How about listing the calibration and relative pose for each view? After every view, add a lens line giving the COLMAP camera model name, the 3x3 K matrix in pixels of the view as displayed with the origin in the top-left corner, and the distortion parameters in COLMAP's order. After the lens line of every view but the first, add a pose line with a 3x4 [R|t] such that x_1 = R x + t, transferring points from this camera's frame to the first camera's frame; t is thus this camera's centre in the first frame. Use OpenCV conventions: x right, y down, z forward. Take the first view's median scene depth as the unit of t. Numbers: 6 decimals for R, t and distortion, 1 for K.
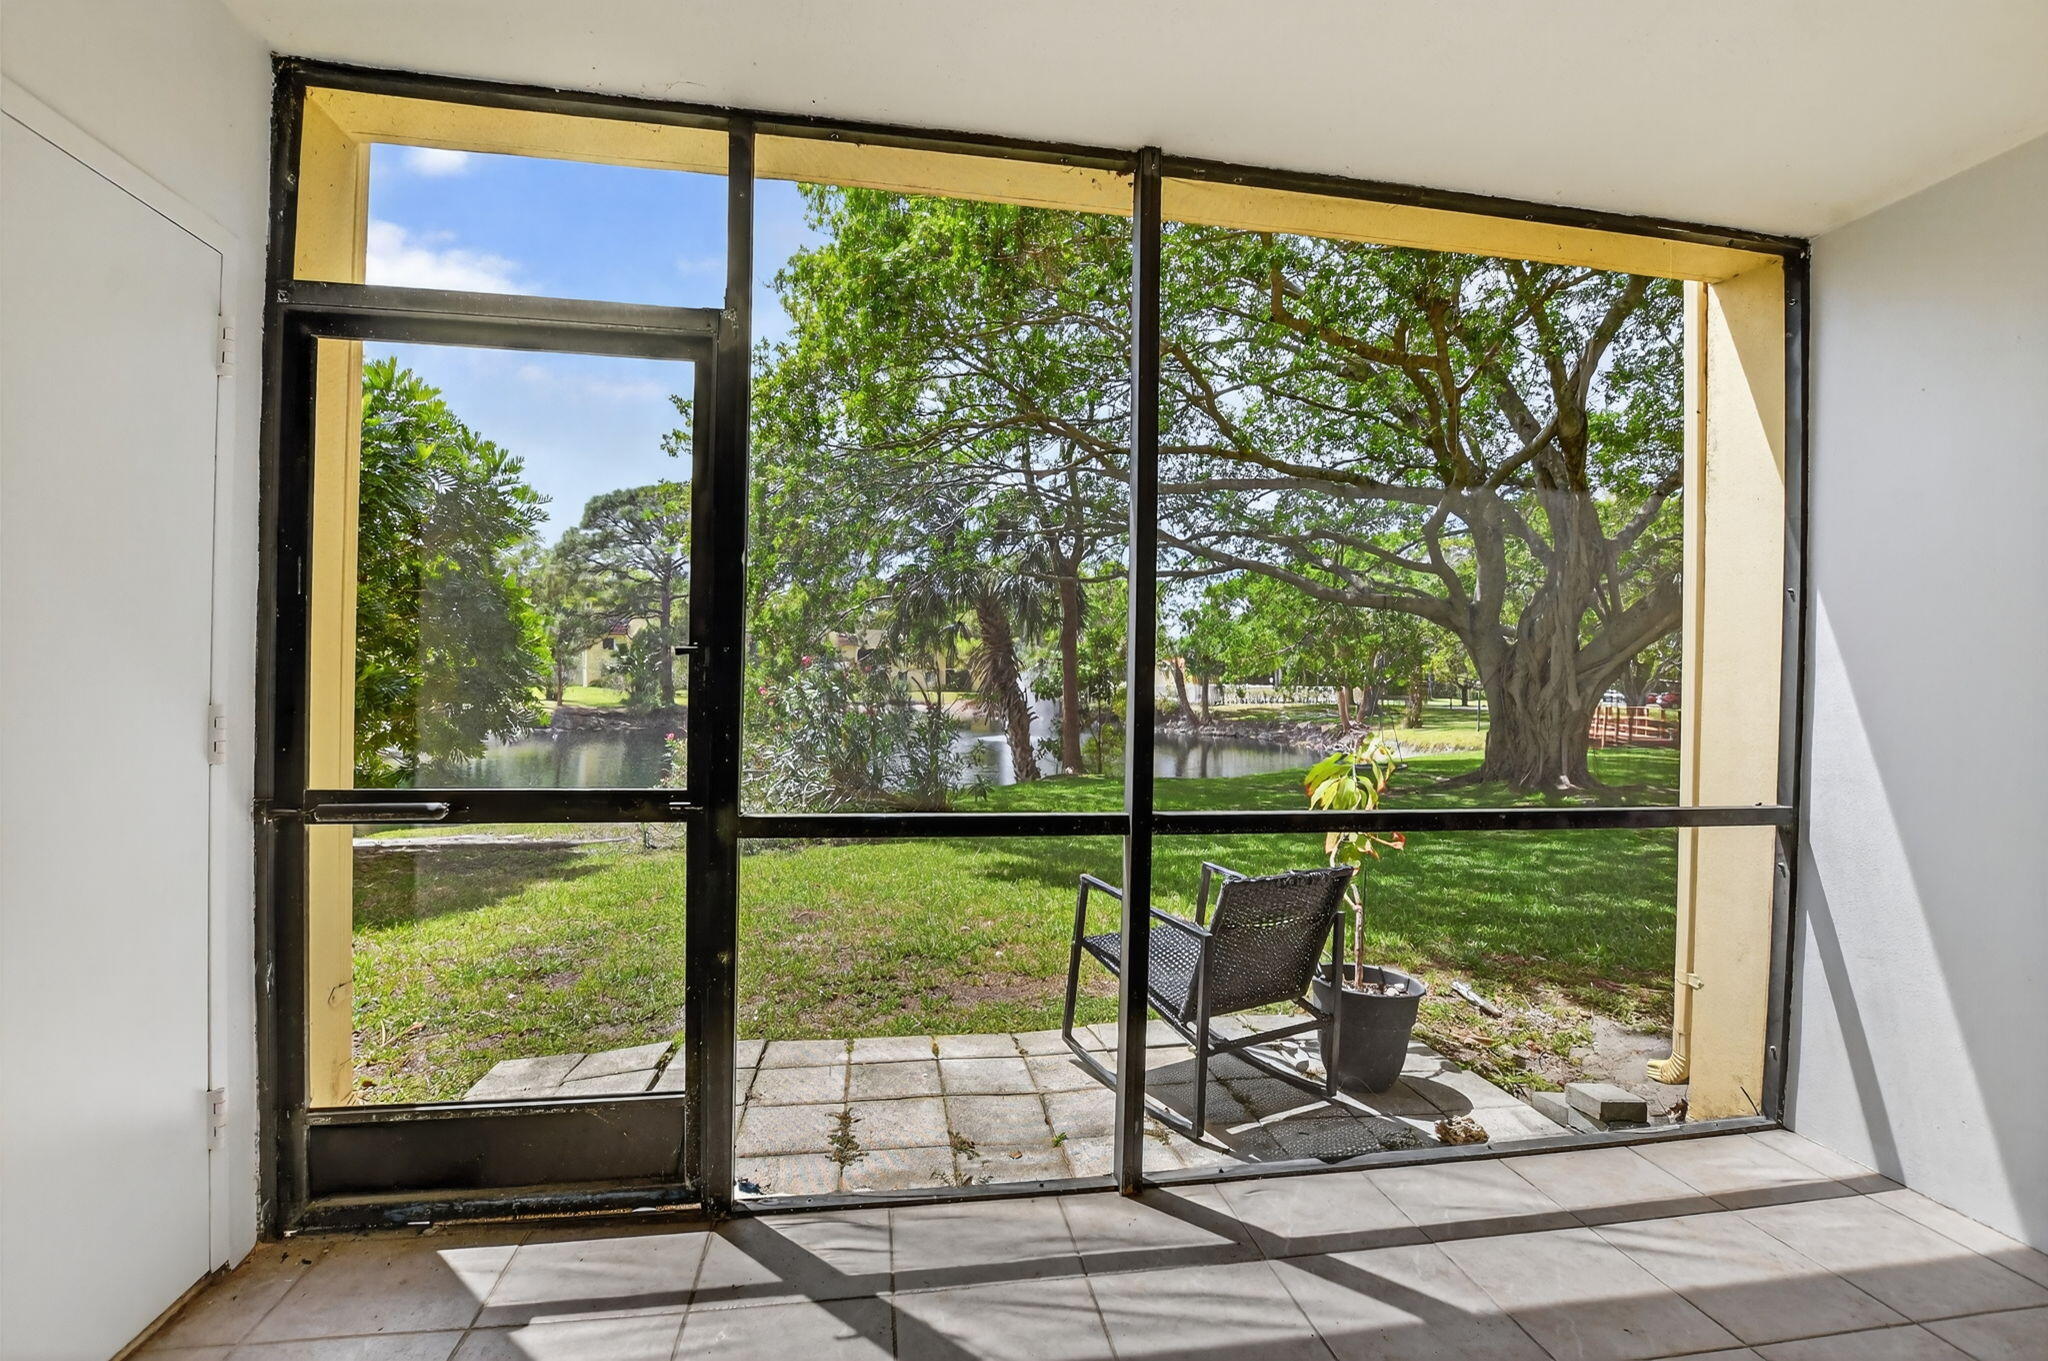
lens RADIAL K [[924.1, 0, 1024.0], [0, 924.1, 680.5], [0, 0, 1]] dist [-0.019190, 0.000102]
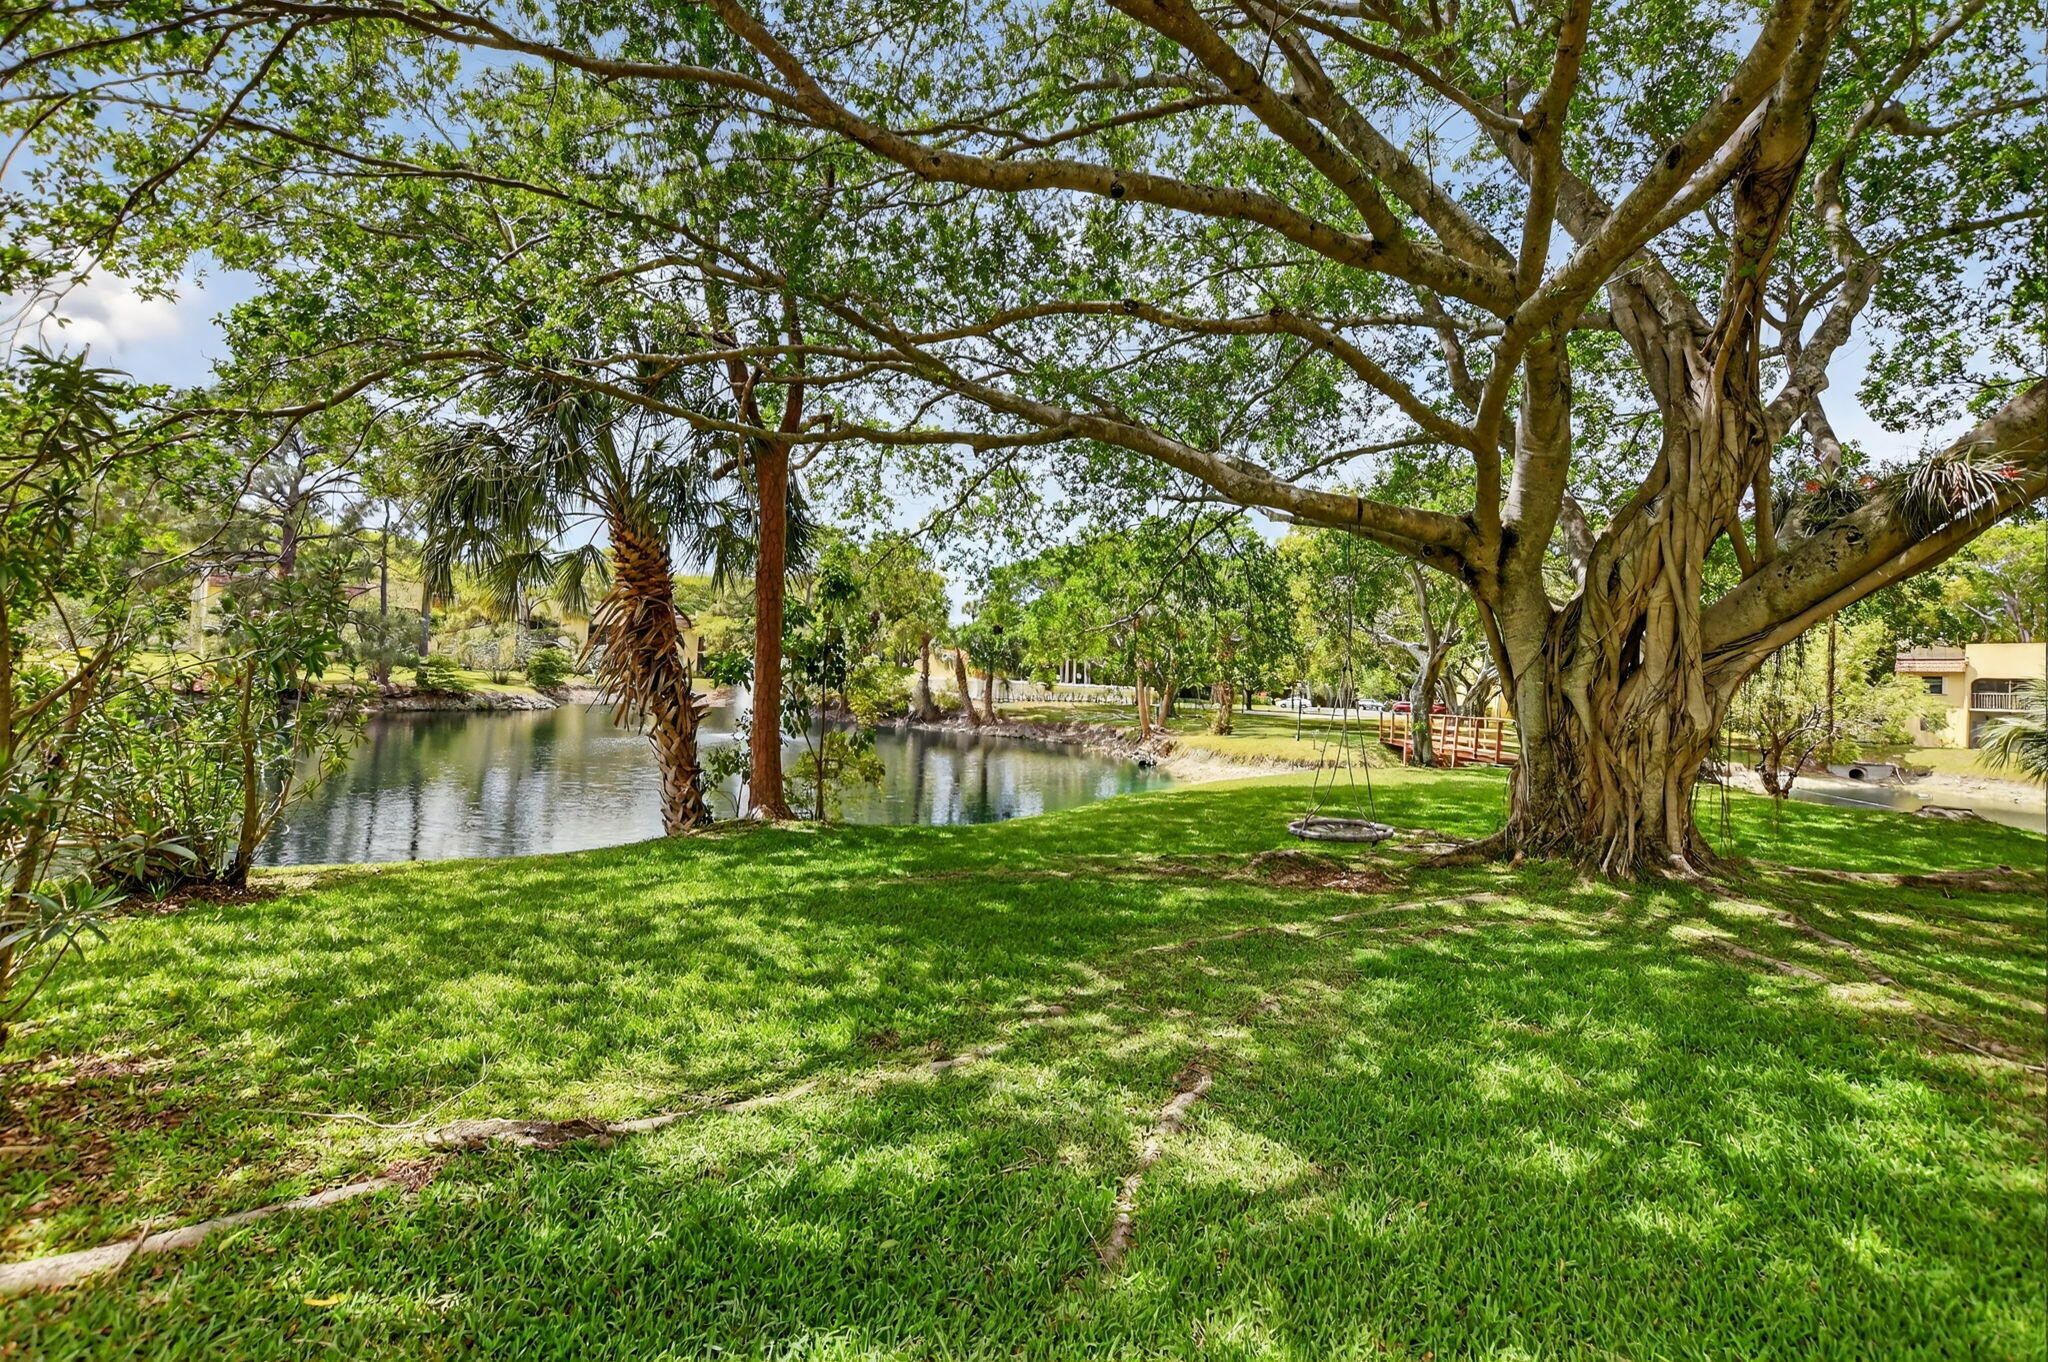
lens RADIAL K [[935.8, 0, 1030.4], [0, 935.8, 659.7], [0, 0, 1]] dist [-0.021311, 0.000197]
pose [[0.970524, 0.037990, 0.237992, 0.090866], [-0.033973, 0.999203, -0.020959, 0.016118], [-0.238598, 0.012256, 0.971041, 0.541835]]
